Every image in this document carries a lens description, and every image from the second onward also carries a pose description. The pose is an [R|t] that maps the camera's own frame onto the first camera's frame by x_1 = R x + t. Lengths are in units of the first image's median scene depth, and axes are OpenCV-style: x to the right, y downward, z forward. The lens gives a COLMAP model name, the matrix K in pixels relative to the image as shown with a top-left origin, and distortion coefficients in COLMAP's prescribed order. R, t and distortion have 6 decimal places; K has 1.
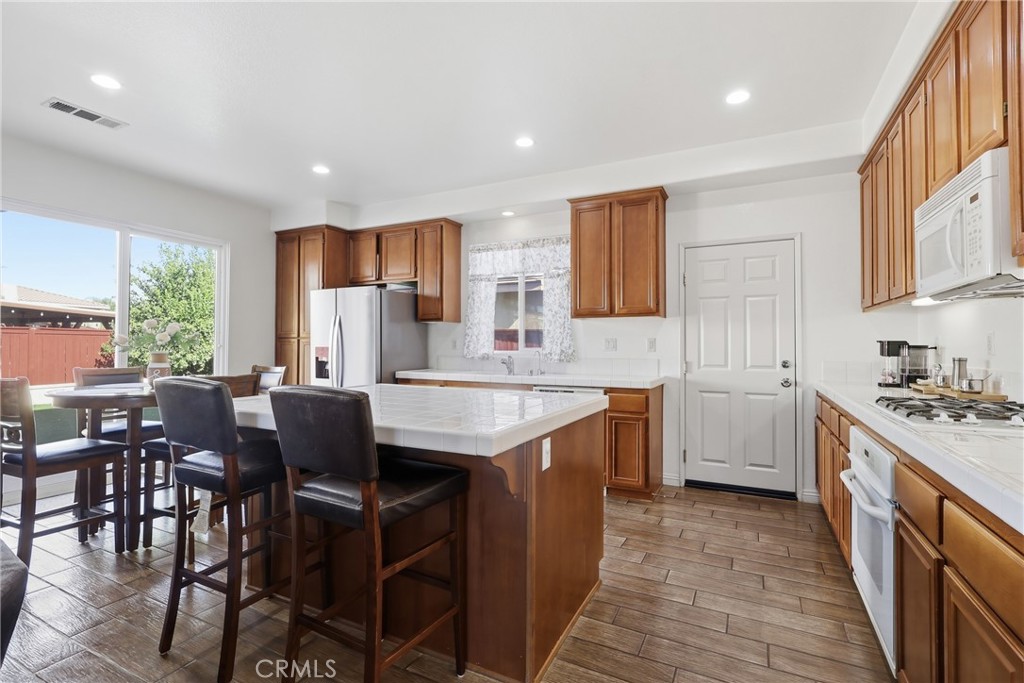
lens RADIAL K [[471.5, 0, 518.3], [0, 471.5, 339.4], [0, 0, 1]] dist [-0.006586, 0.001461]
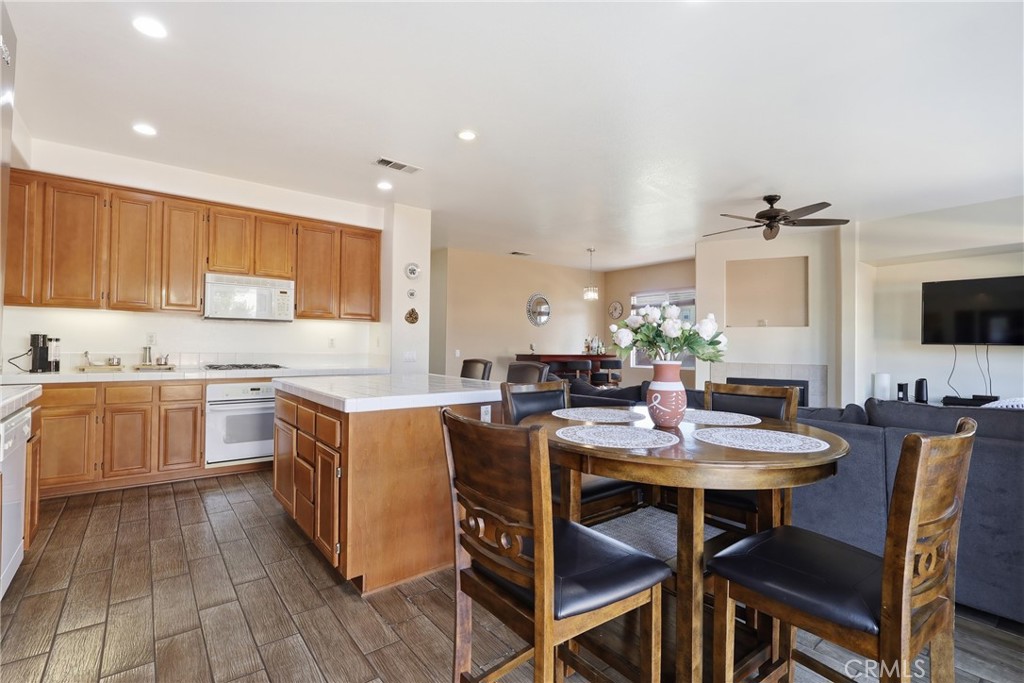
lens RADIAL K [[471.5, 0, 515.7], [0, 471.5, 339.9], [0, 0, 1]] dist [-0.006586, 0.001461]
pose [[-0.904841, -0.007334, 0.425688, -0.686747], [-0.019872, 0.999489, -0.025019, 0.019200], [-0.425287, -0.031098, -0.904524, 1.288101]]
